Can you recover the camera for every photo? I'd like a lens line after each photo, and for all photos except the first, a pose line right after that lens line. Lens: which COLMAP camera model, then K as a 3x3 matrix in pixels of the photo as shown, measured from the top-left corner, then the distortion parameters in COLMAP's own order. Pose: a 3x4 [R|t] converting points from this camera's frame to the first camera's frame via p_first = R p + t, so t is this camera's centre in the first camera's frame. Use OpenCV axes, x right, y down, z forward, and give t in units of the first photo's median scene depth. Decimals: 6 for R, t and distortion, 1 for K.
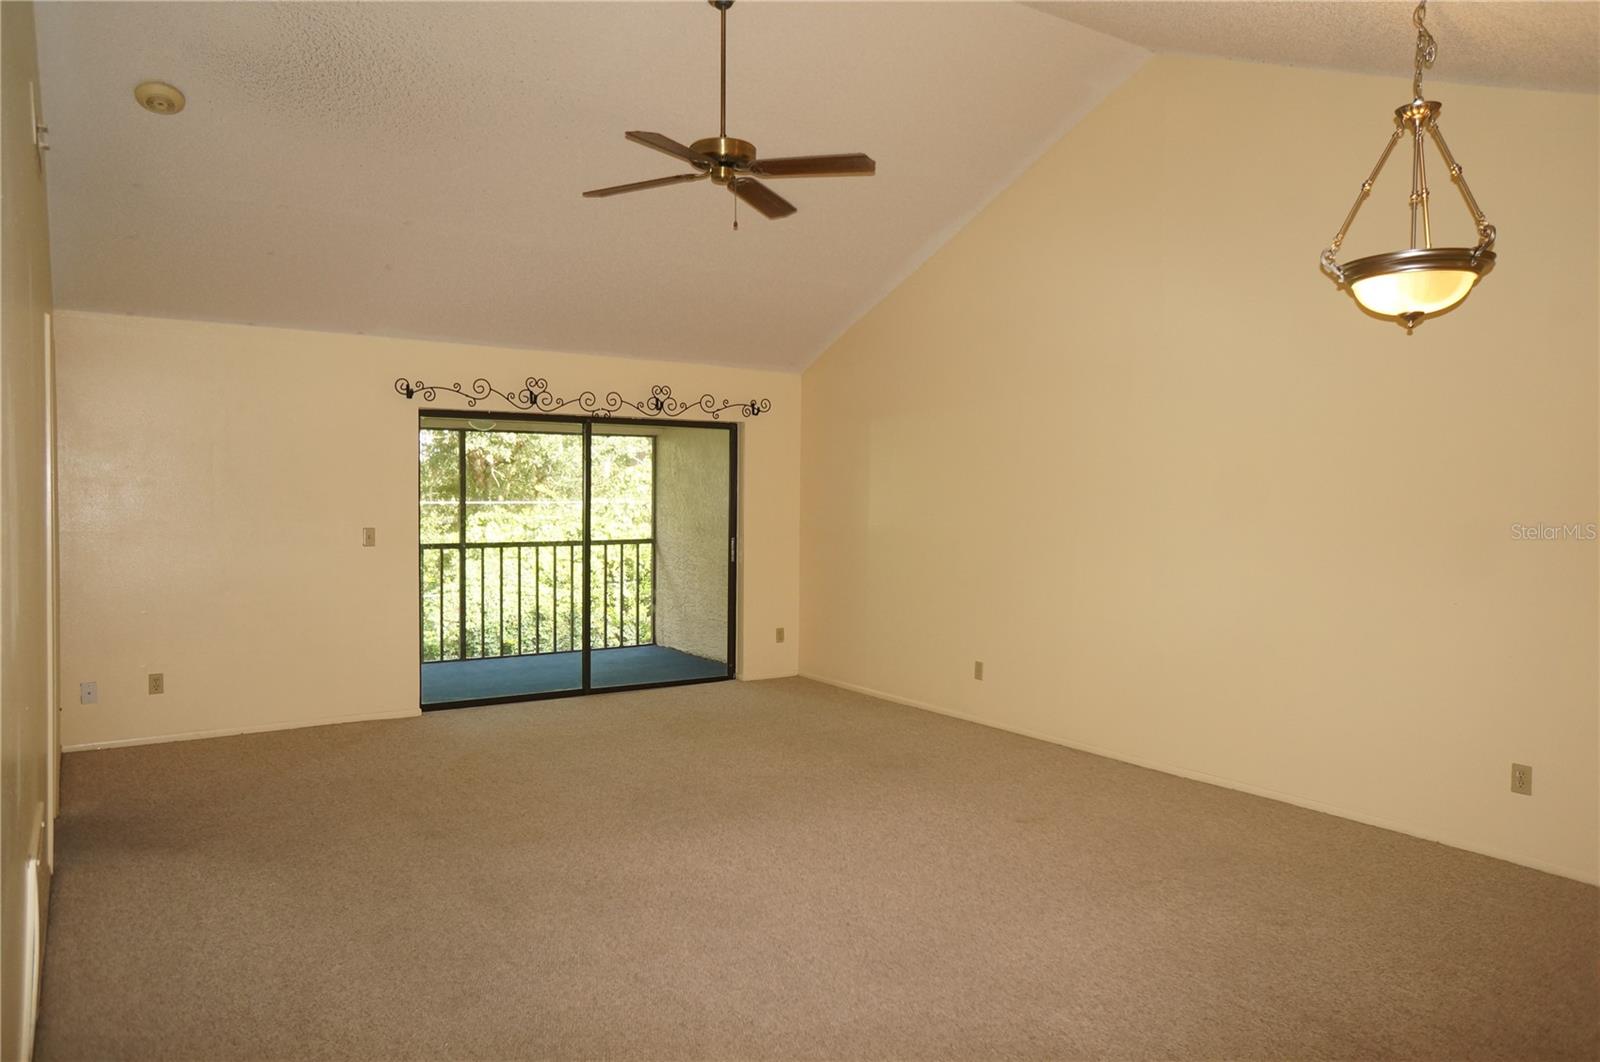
lens RADIAL K [[1088.8, 0, 800.0], [0, 1088.8, 531.0], [0, 0, 1]] dist [-0.001271, -0.000426]
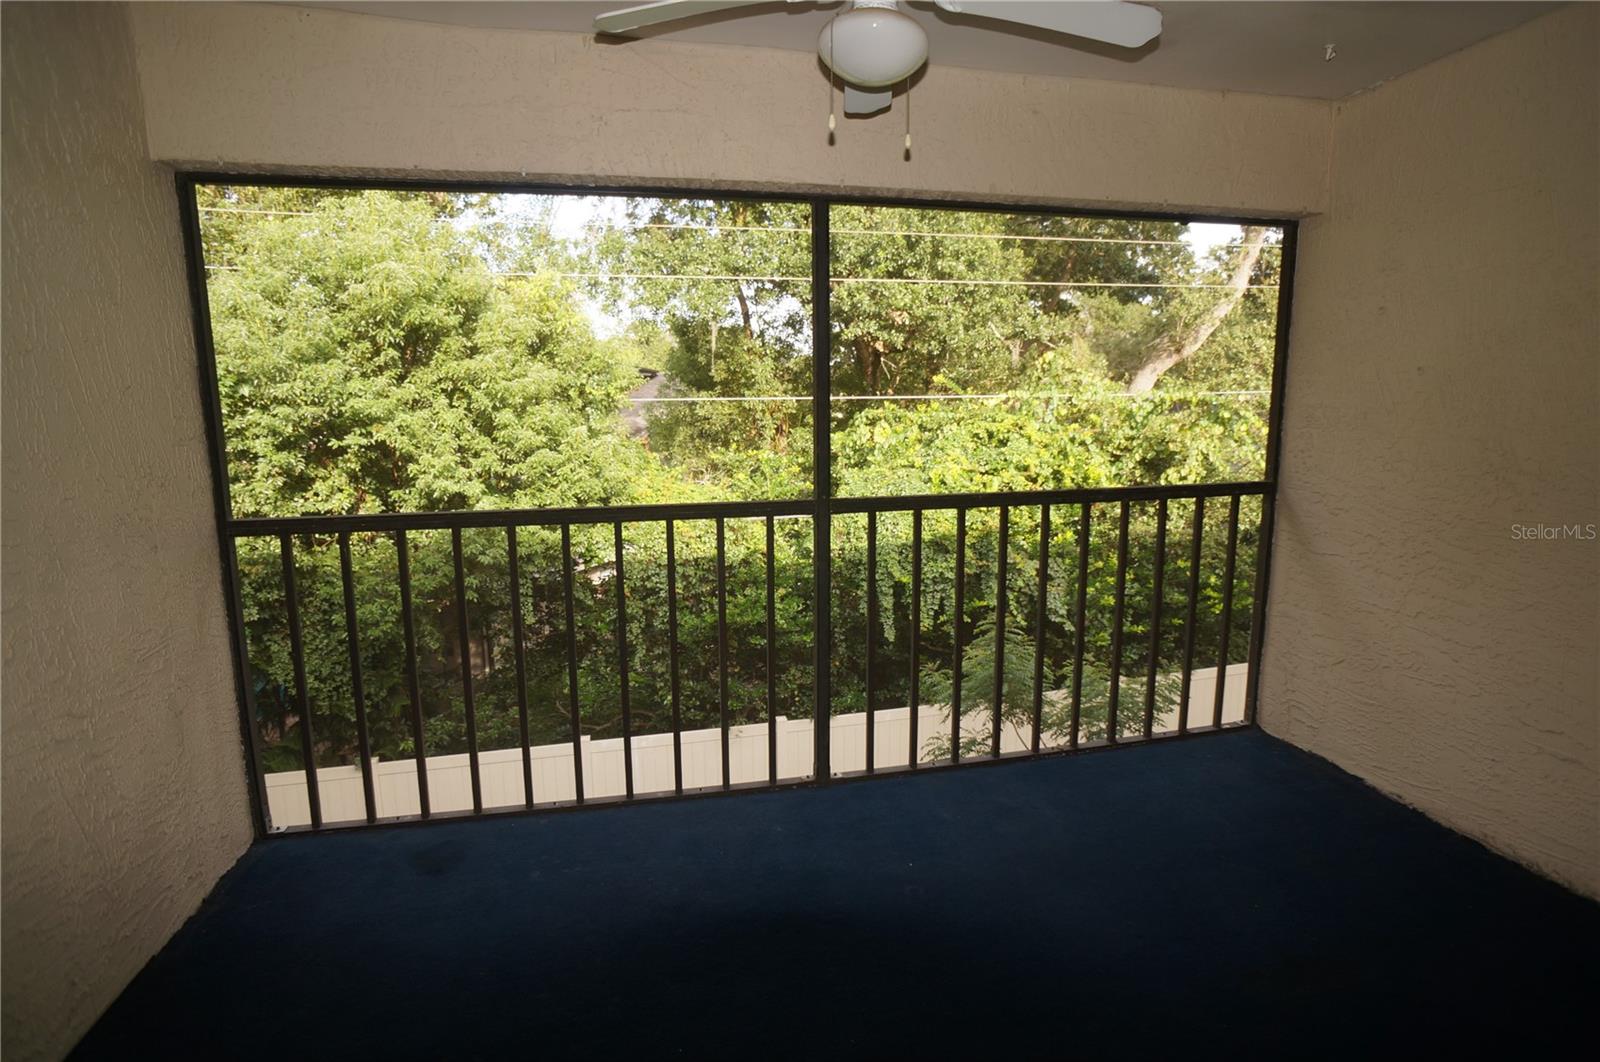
lens RADIAL K [[1088.8, 0, 800.0], [0, 1088.8, 531.0], [0, 0, 1]] dist [-0.001271, -0.000426]
pose [[0.940046, 0.035889, -0.339155, -0.048541], [-0.003004, 0.995281, 0.096992, -0.004317], [0.341036, -0.090158, 0.935717, 0.165594]]
